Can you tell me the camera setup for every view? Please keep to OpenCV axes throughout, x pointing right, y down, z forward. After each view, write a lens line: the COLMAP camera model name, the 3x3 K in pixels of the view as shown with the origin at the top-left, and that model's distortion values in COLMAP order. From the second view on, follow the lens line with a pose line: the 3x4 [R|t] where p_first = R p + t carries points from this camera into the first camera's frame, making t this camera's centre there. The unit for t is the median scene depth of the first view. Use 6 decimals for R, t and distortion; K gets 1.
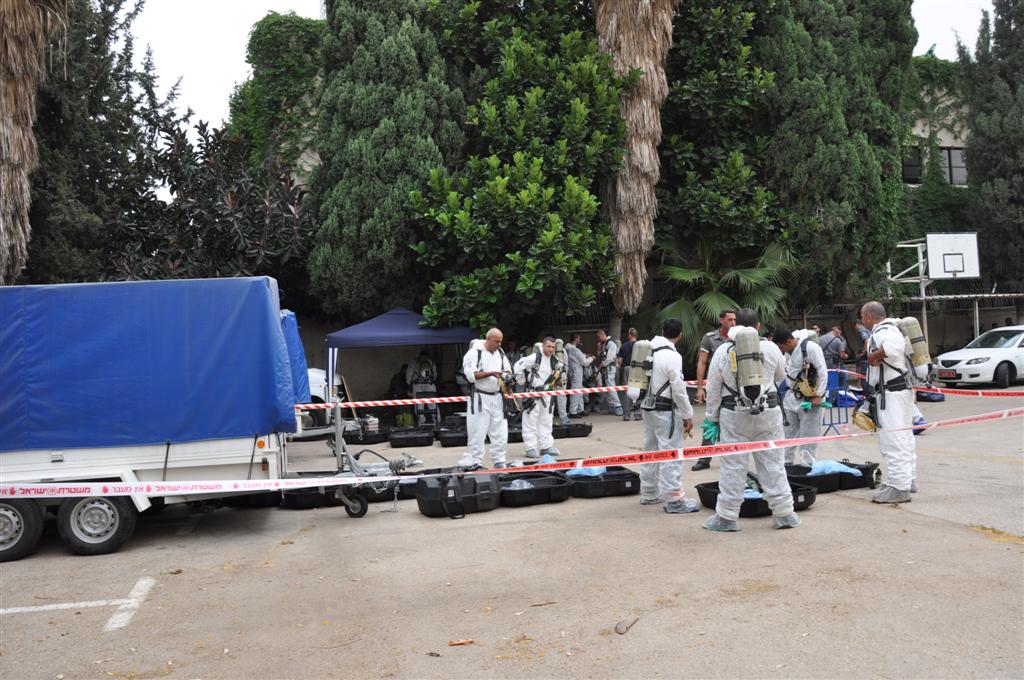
lens RADIAL K [[824.7, 0, 512.0], [0, 824.7, 340.0], [0, 0, 1]] dist [-0.152039, 0.135008]
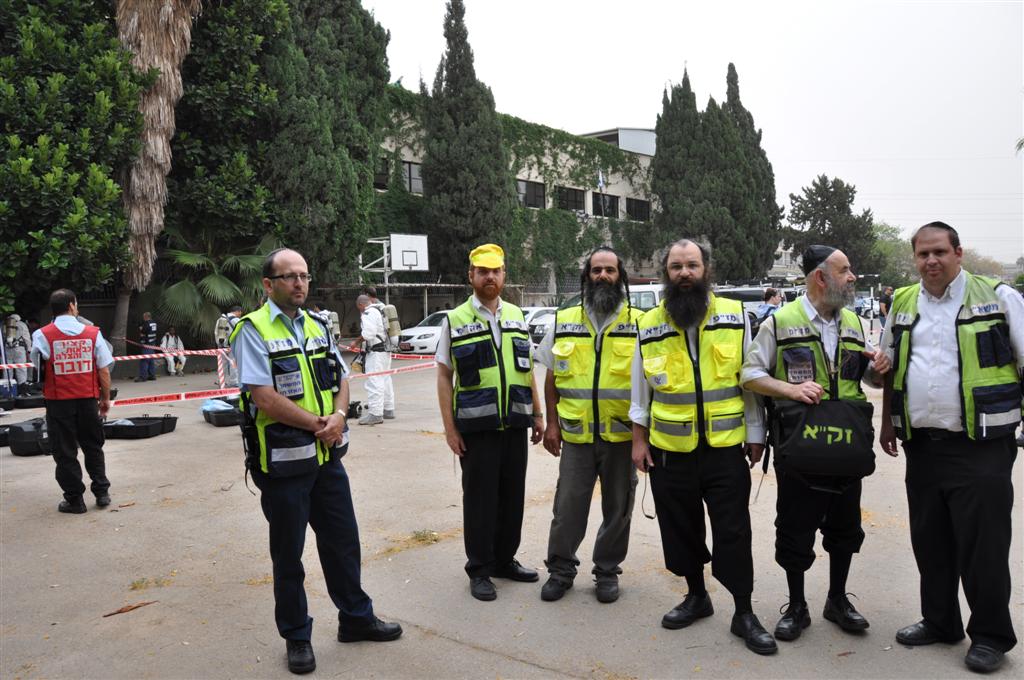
lens RADIAL K [[824.7, 0, 512.0], [0, 824.7, 340.0], [0, 0, 1]] dist [-0.152039, 0.135008]
pose [[0.807493, 0.002392, 0.589873, -0.086179], [-0.018662, 0.999595, 0.021493, 0.000989], [-0.589582, -0.028363, 0.807210, -0.157142]]
